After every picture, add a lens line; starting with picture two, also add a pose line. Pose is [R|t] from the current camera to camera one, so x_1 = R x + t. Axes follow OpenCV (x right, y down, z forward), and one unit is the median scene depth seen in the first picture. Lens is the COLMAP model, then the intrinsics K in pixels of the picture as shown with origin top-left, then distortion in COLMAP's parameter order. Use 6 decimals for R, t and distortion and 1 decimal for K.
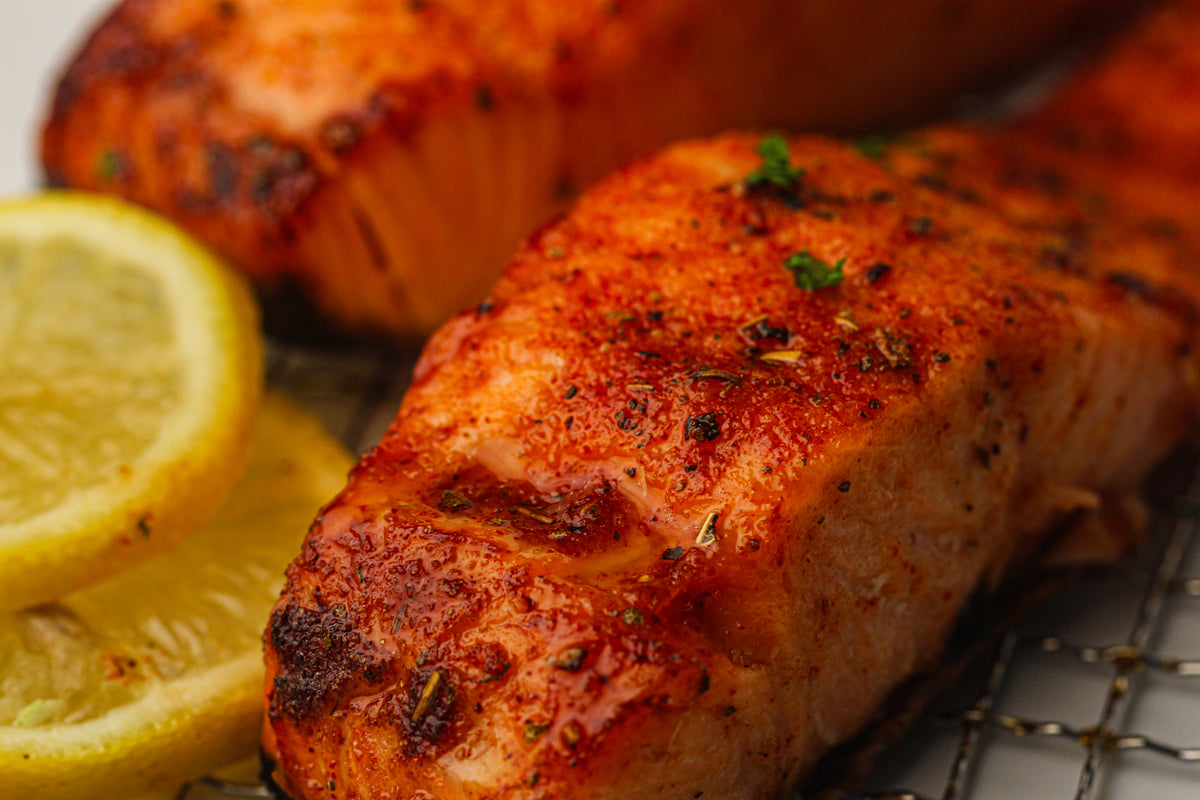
lens RADIAL K [[6705.6, 0, 600.3], [0, 6705.6, 399.5], [0, 0, 1]] dist [-0.109313, 13.424669]
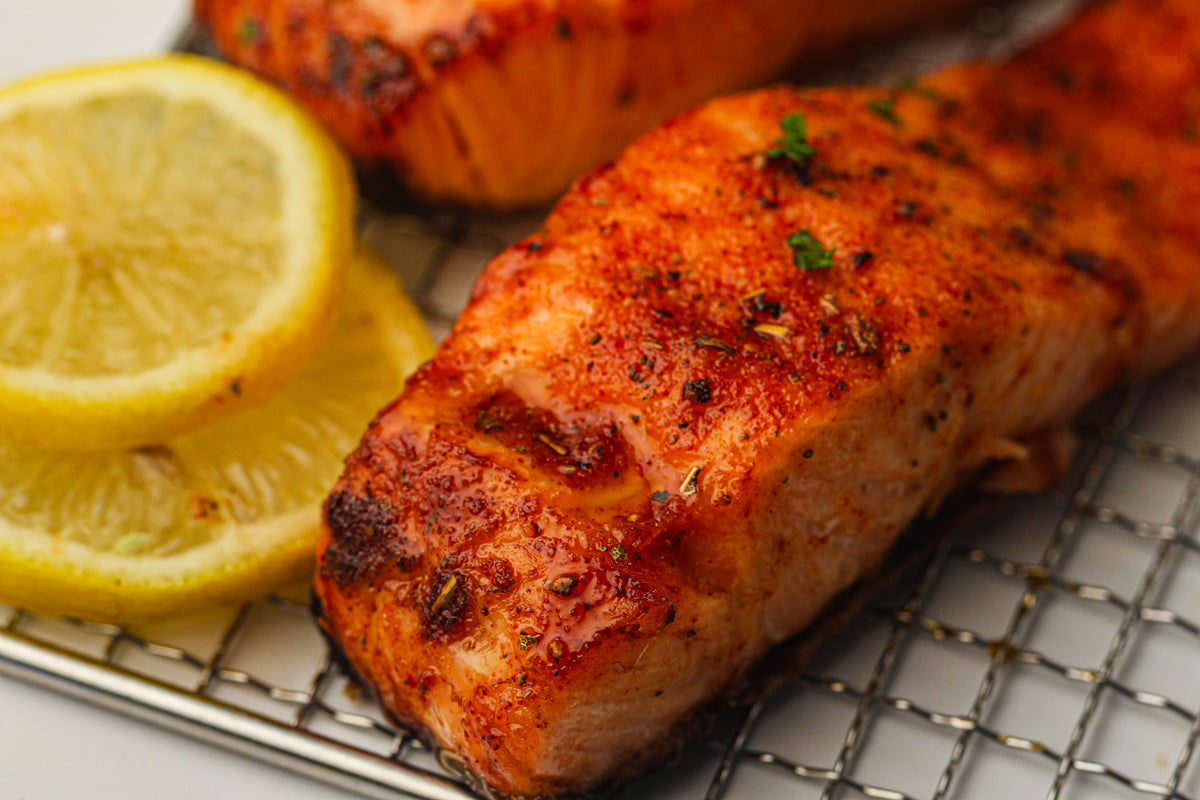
lens RADIAL K [[6705.6, 0, 600.3], [0, 6705.6, 399.5], [0, 0, 1]] dist [-0.109313, 13.424669]
pose [[0.993215, 0.113451, -0.025549, 0.028750], [-0.107226, 0.978453, 0.176442, -0.204384], [0.045016, -0.172505, 0.983979, -0.189269]]
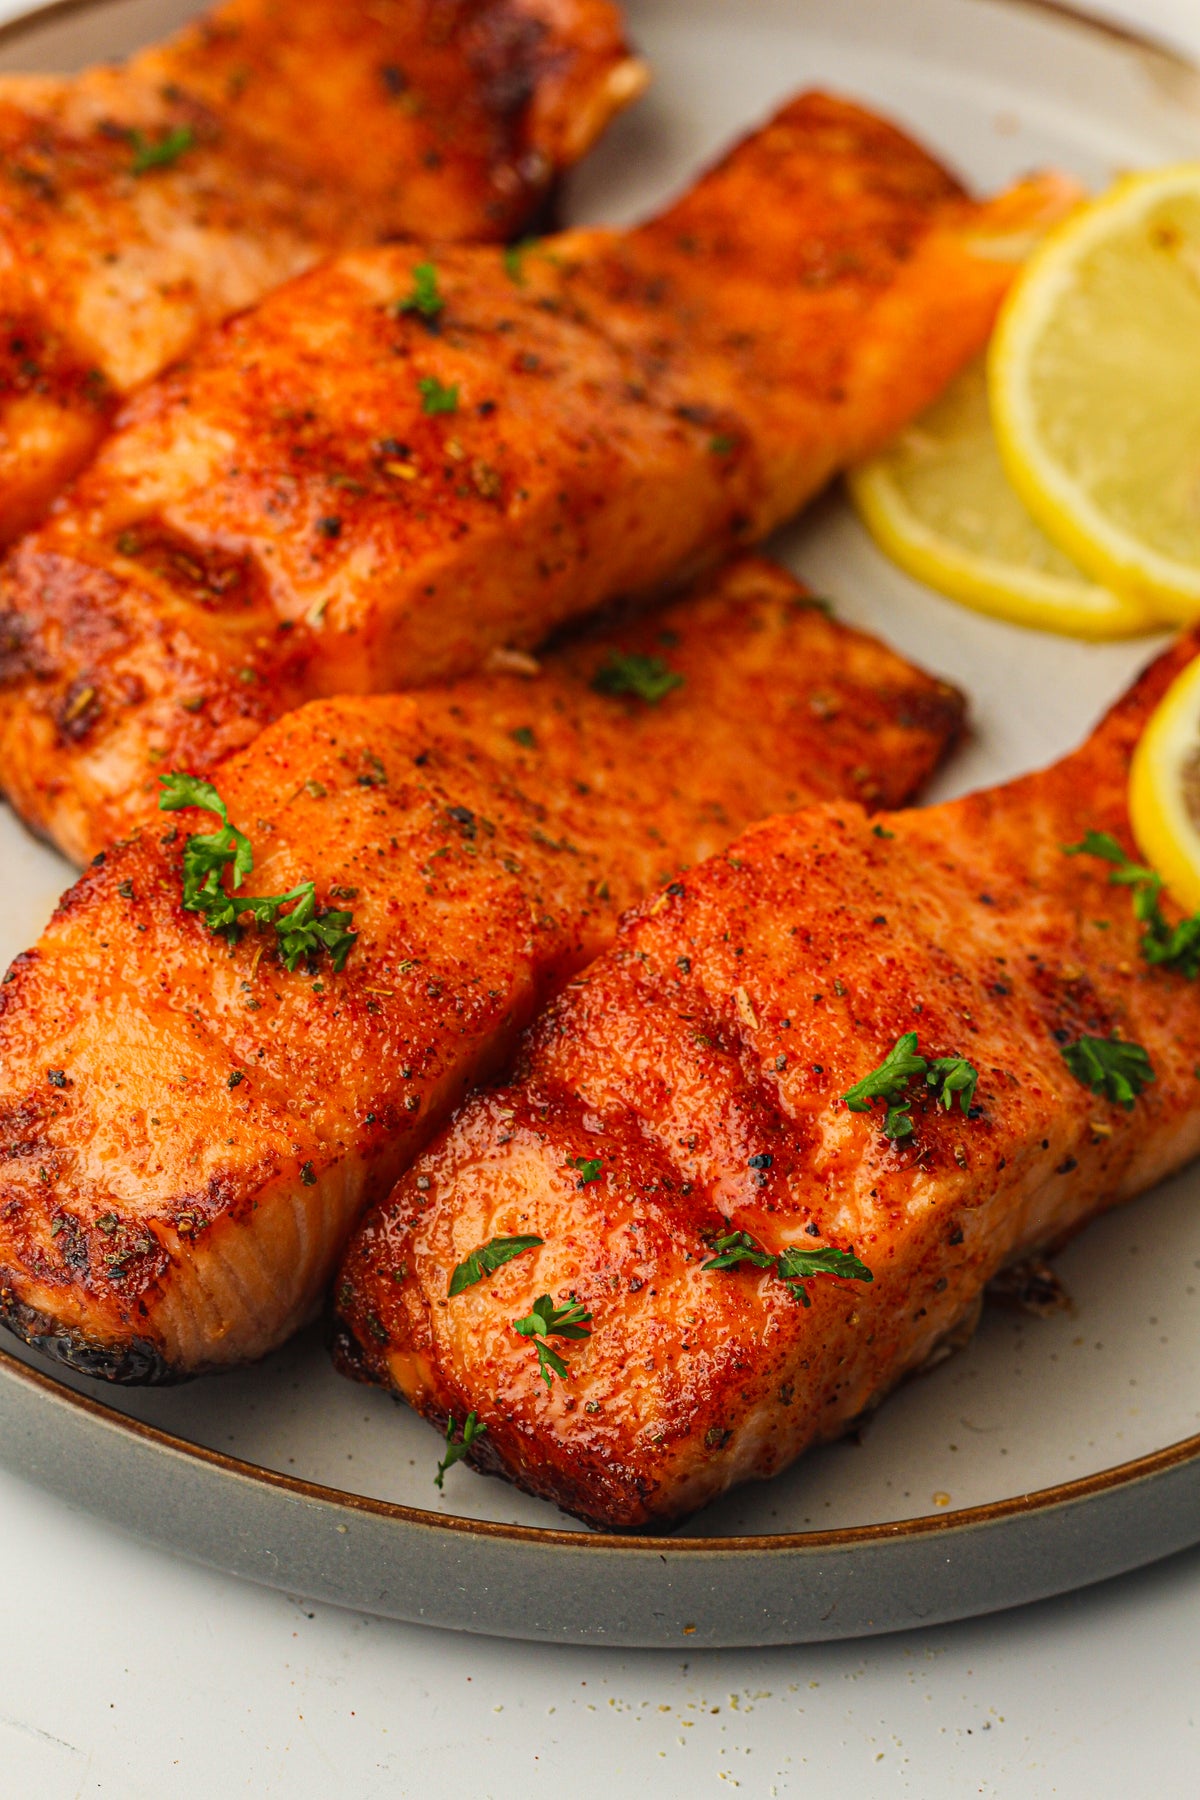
lens RADIAL K [[8779.9, 0, 596.7], [0, 8779.9, 901.4], [0, 0, 1]] dist [-0.143141, 18.013147]
pose [[0.985559, 0.163634, 0.043562, 0.004587], [-0.169134, 0.963743, 0.206382, -0.278938], [-0.008211, -0.210770, 0.977501, -0.646071]]
